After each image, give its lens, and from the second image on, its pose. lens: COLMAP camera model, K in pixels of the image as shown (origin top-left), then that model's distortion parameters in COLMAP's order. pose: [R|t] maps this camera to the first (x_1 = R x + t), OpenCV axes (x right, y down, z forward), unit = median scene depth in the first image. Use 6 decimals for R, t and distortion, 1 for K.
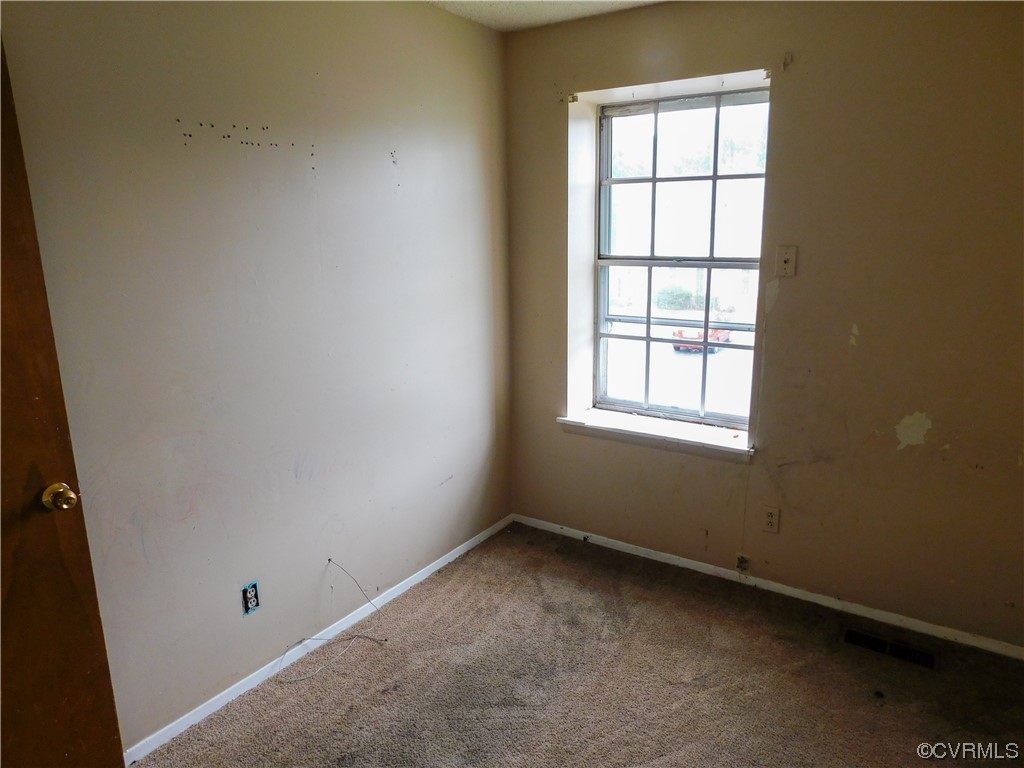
lens RADIAL K [[700.0, 0, 502.6], [0, 700.0, 390.4], [0, 0, 1]] dist [-0.055055, 0.021968]
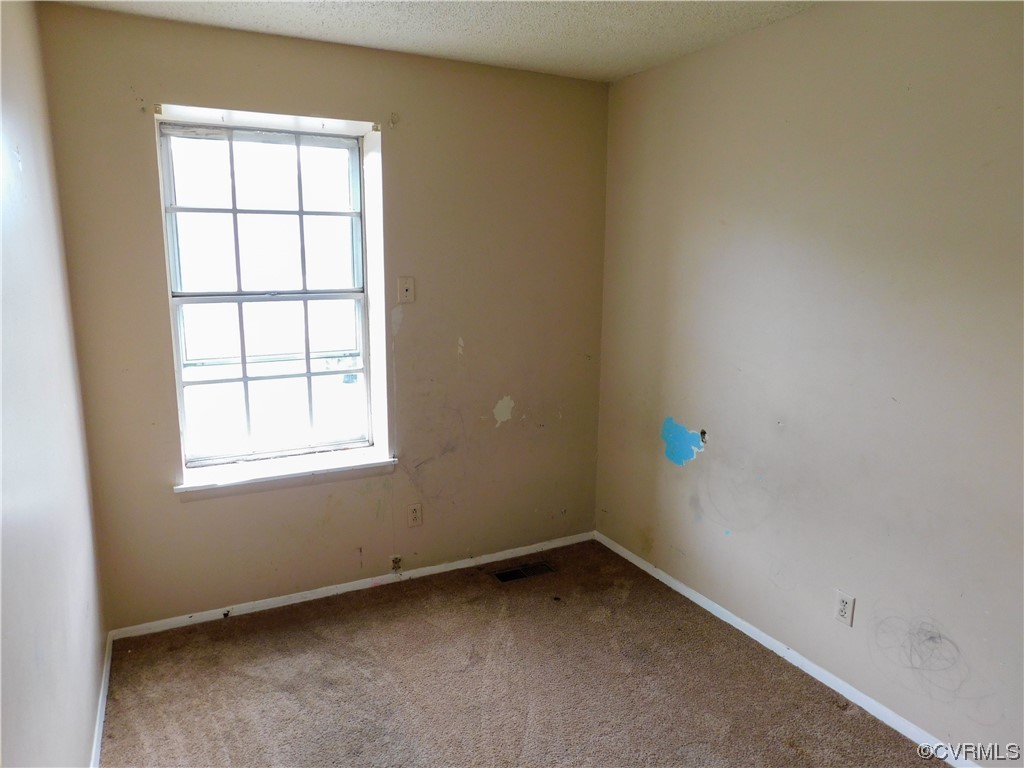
lens RADIAL K [[700.0, 0, 507.9], [0, 700.0, 392.0], [0, 0, 1]] dist [-0.055055, 0.021968]
pose [[0.451830, -0.150312, 0.879349, -0.521685], [0.193996, 0.978670, 0.067610, -0.059487], [-0.870755, 0.140042, 0.471353, 0.294861]]
